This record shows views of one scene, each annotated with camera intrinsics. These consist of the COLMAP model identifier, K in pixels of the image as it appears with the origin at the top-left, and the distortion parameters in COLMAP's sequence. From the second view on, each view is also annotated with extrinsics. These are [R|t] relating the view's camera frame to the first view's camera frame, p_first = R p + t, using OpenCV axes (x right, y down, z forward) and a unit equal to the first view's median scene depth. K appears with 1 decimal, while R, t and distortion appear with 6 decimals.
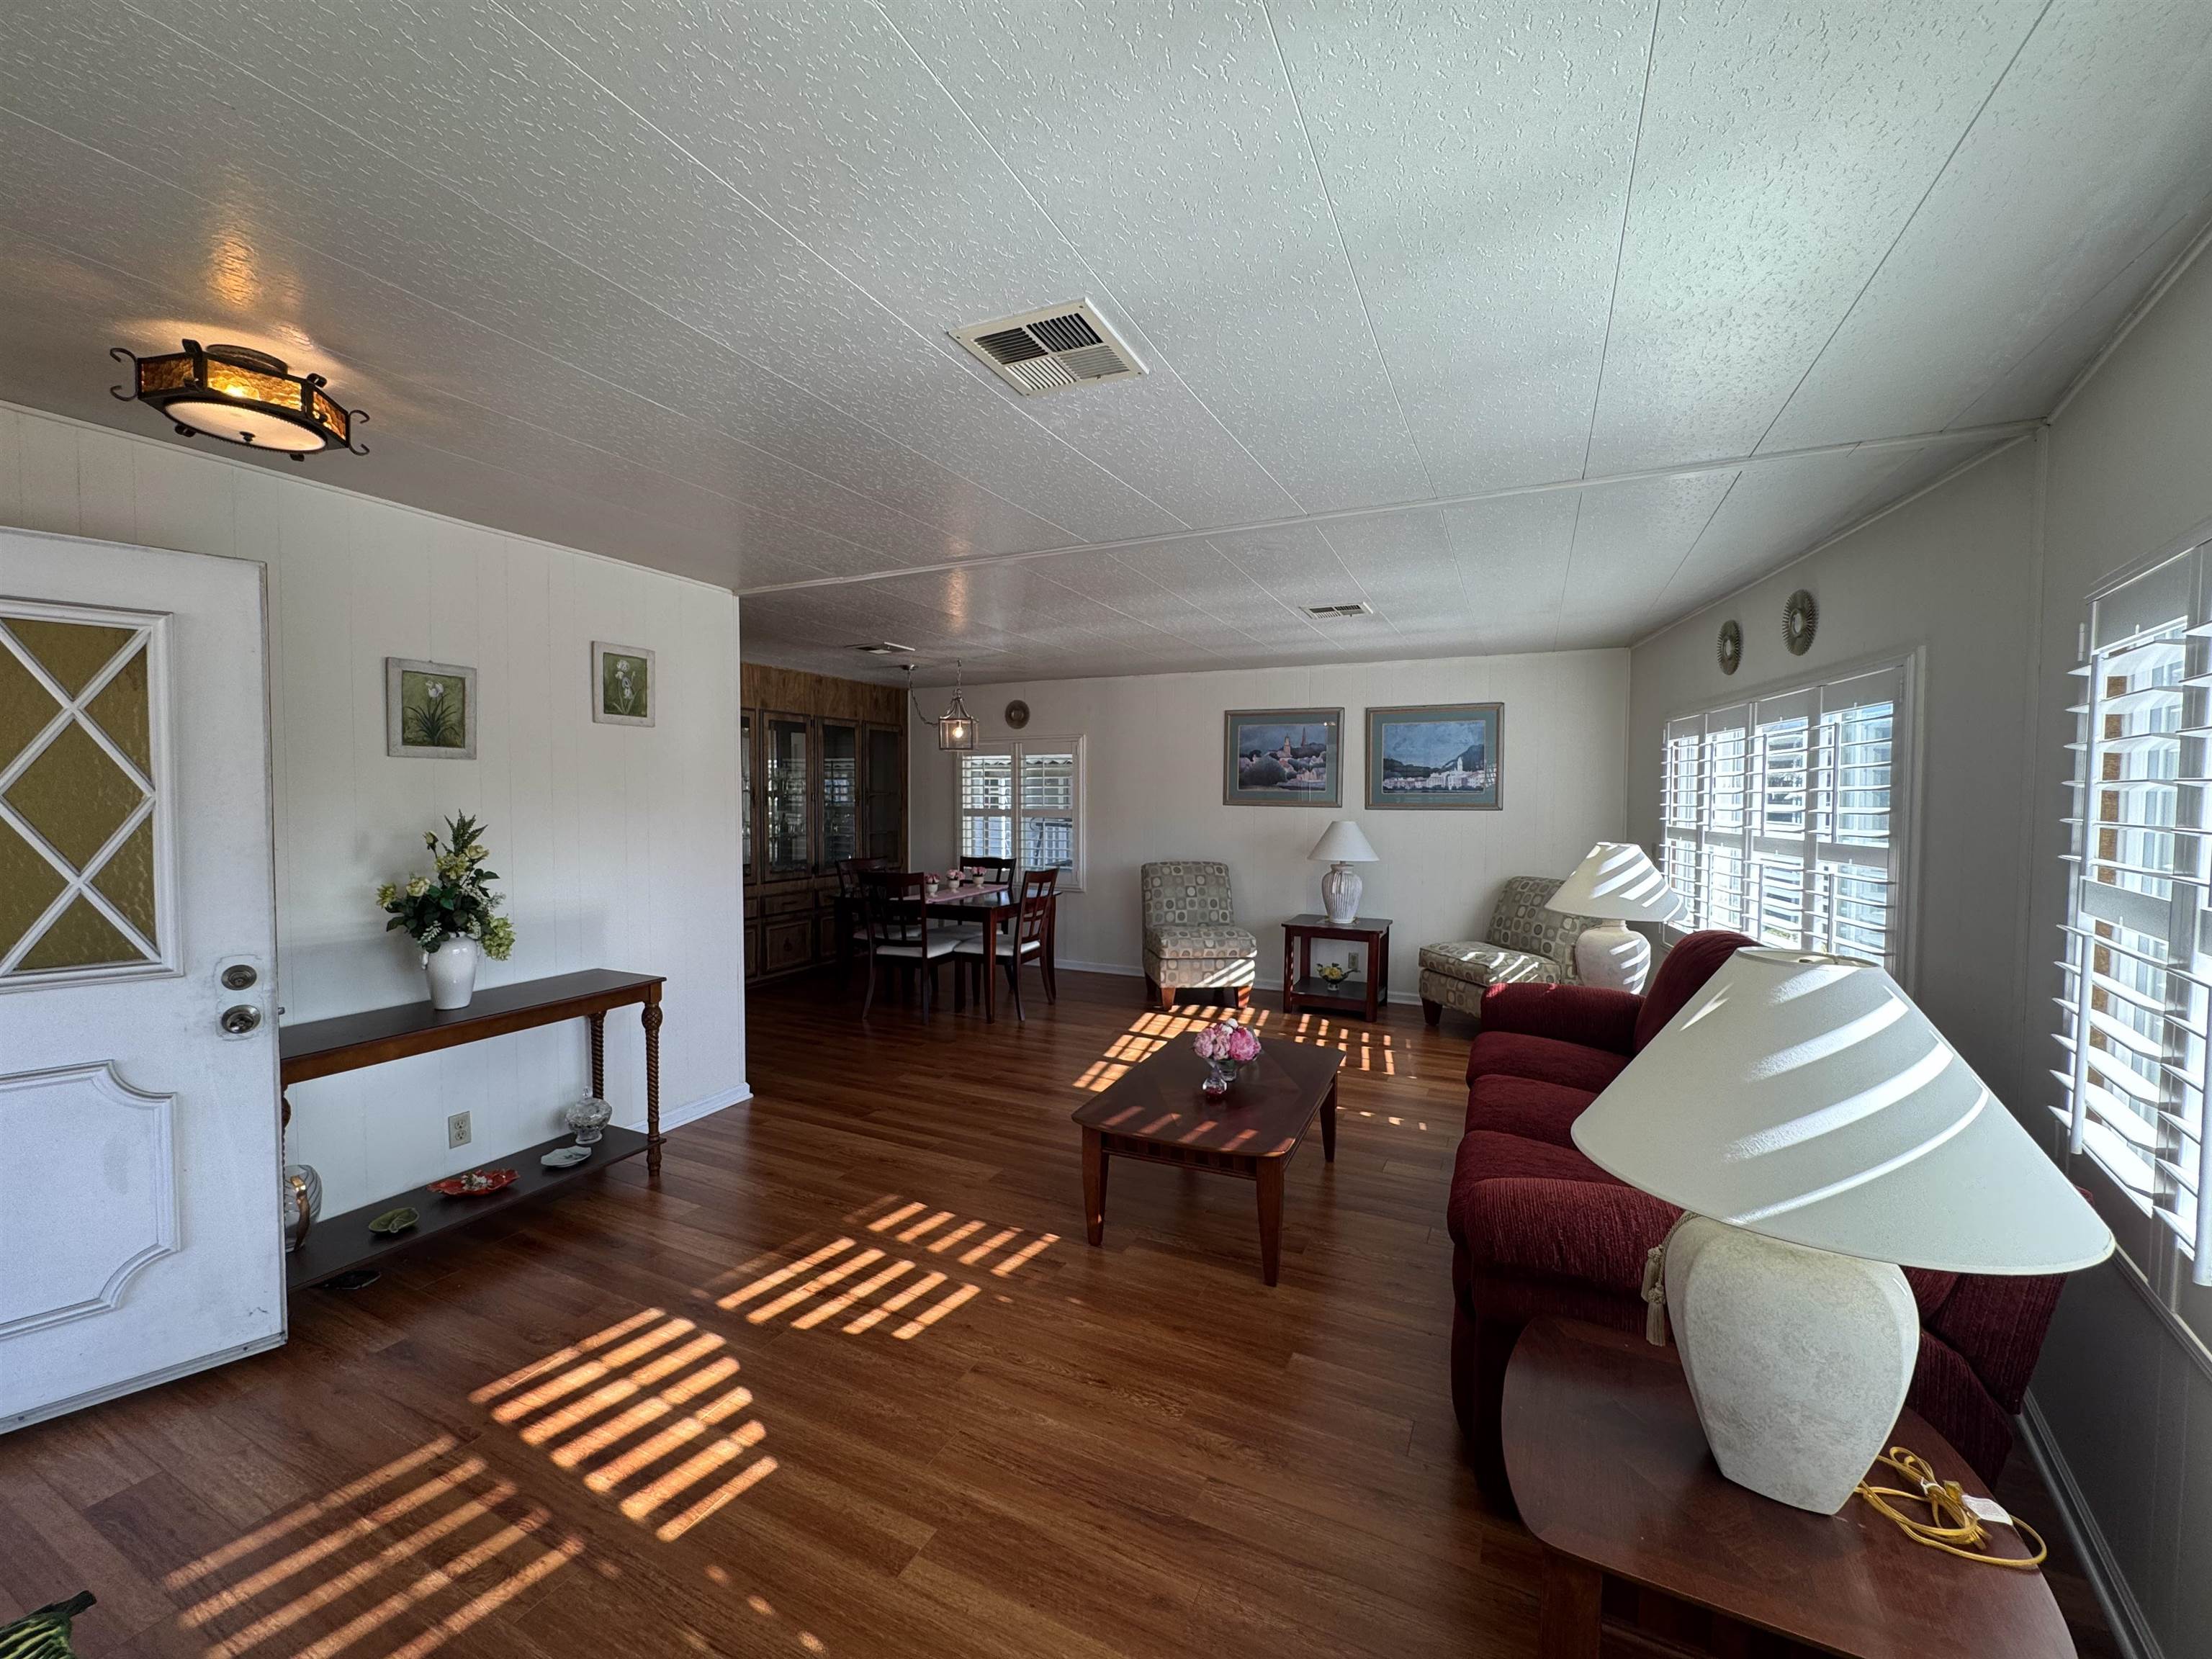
lens RADIAL K [[886.2, 0, 1108.0], [0, 886.2, 834.6], [0, 0, 1]] dist [-0.000816, 0.000486]
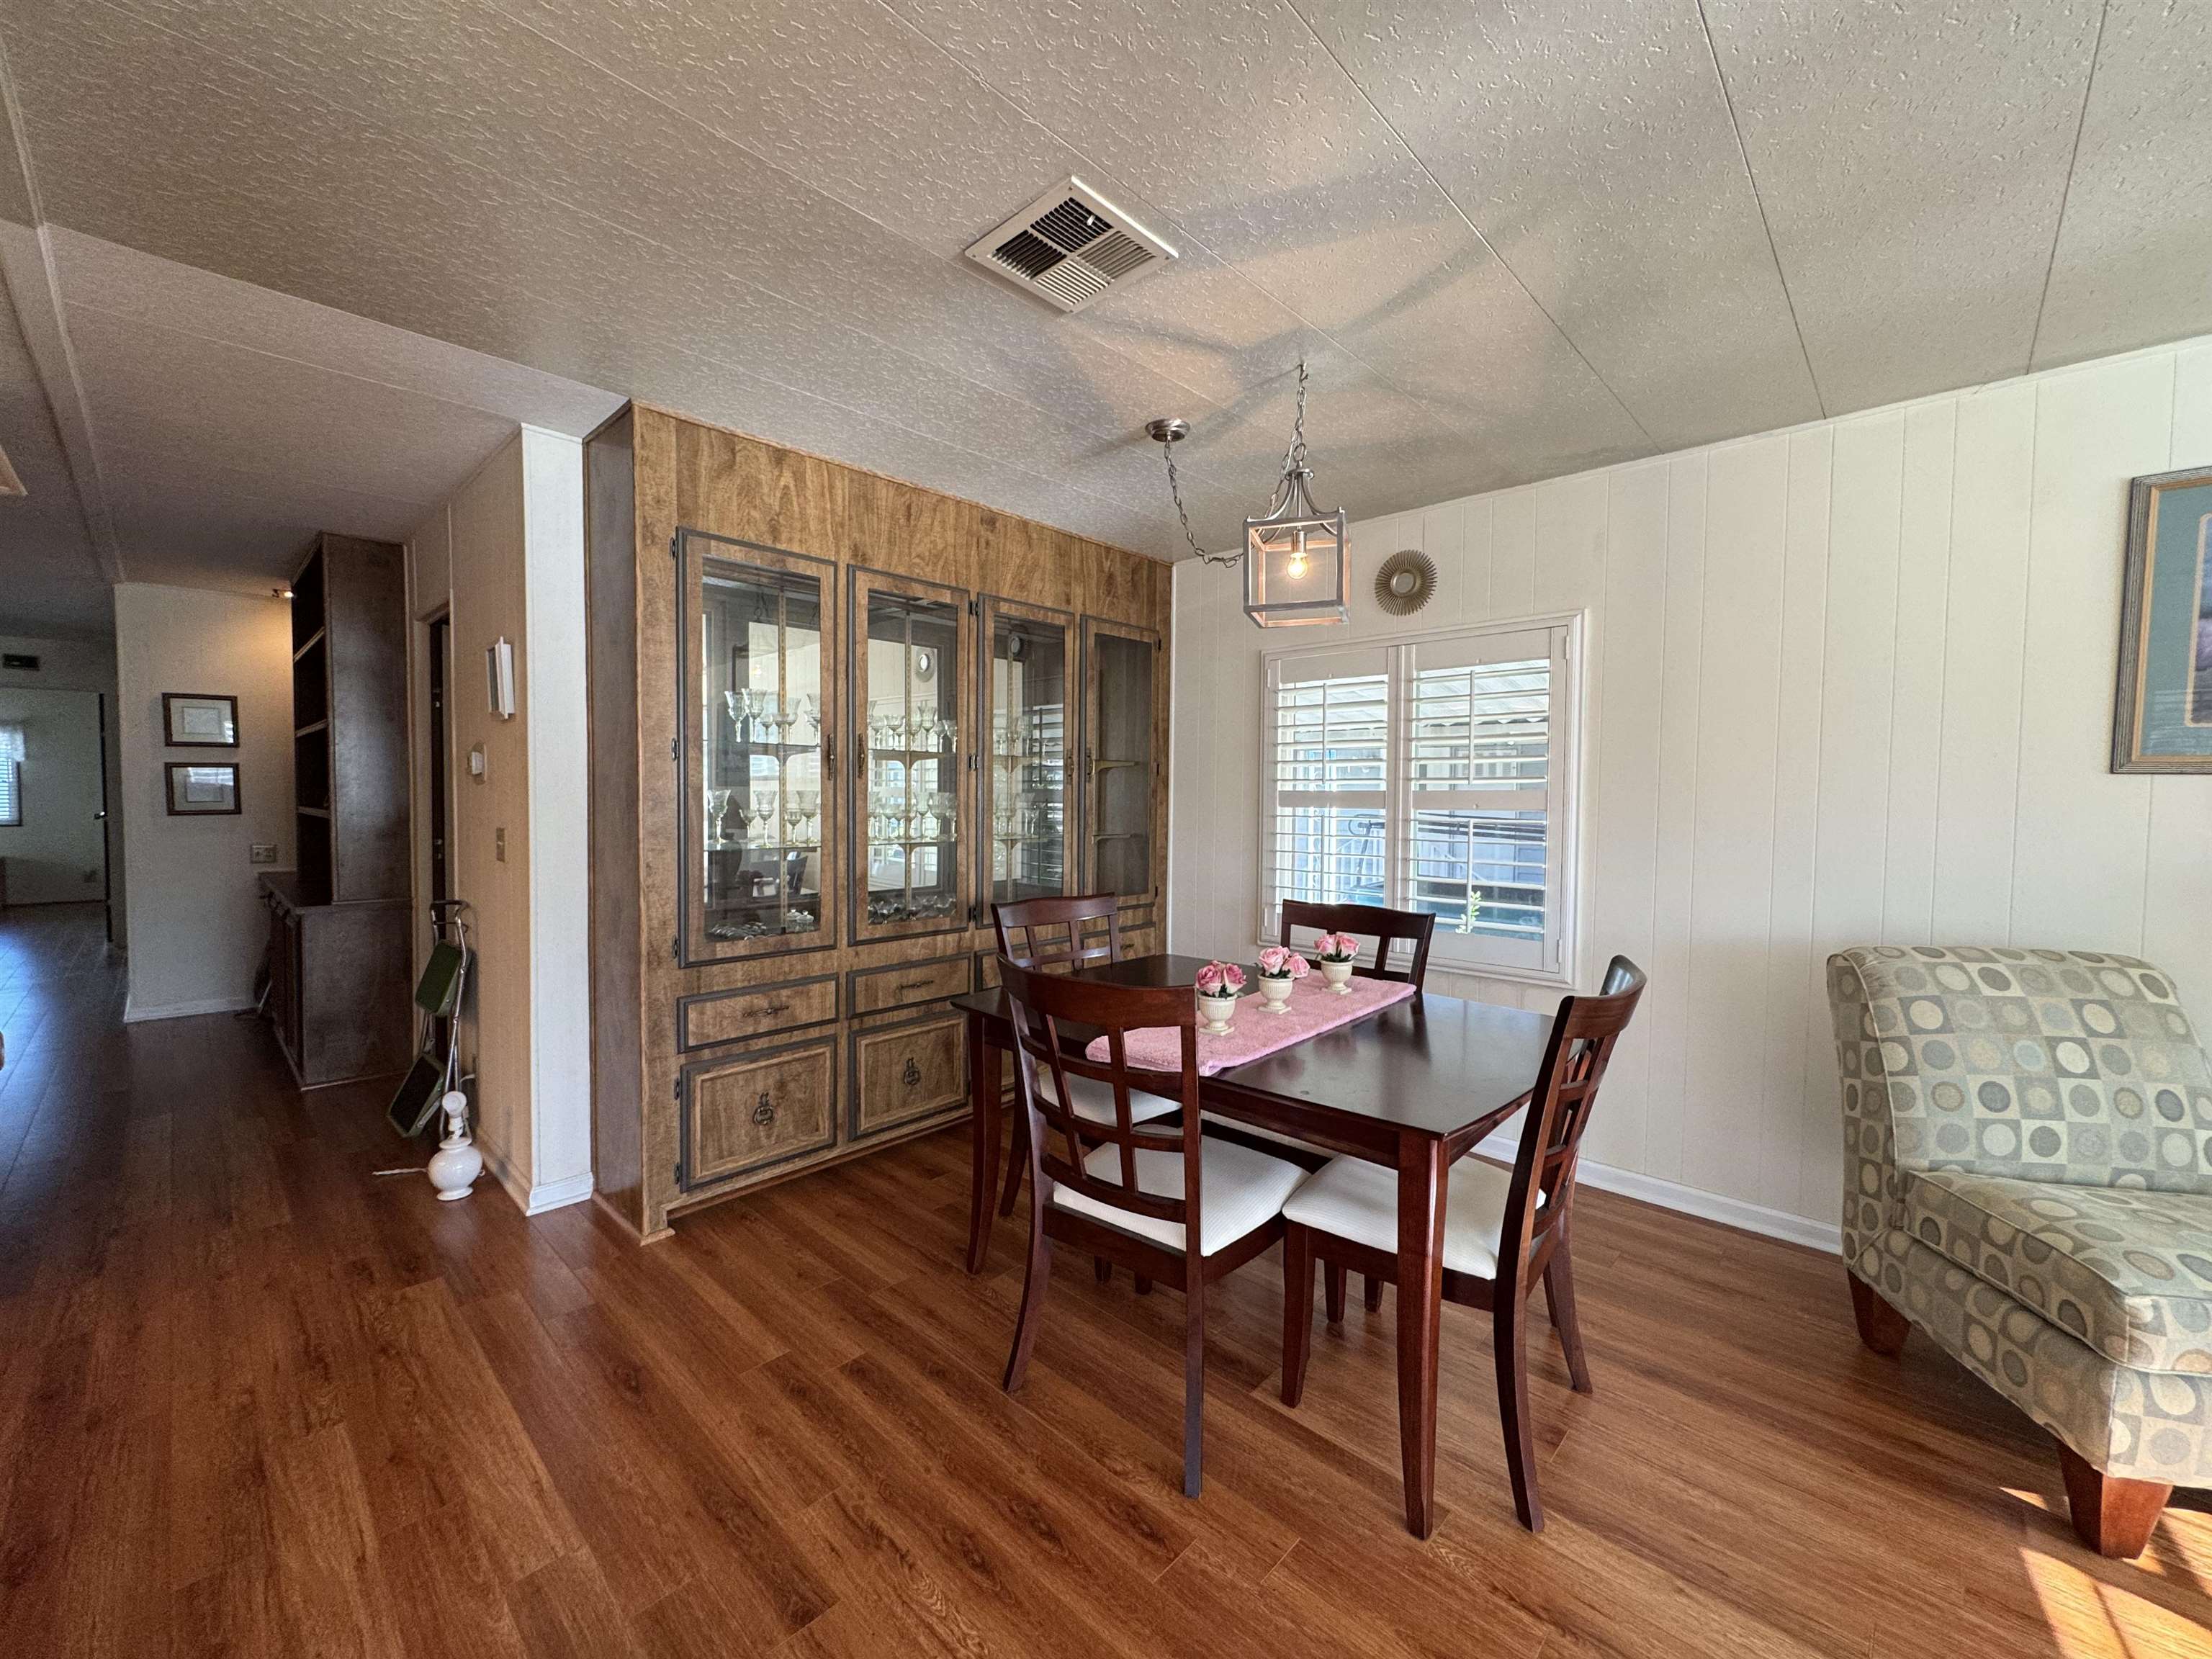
lens RADIAL K [[886.2, 0, 1107.0], [0, 886.2, 831.6], [0, 0, 1]] dist [-0.000816, 0.000486]
pose [[0.953499, 0.016417, -0.300948, -0.121288], [-0.016931, 0.999856, 0.000903, -0.006350], [0.300920, 0.004235, 0.953640, 0.580503]]
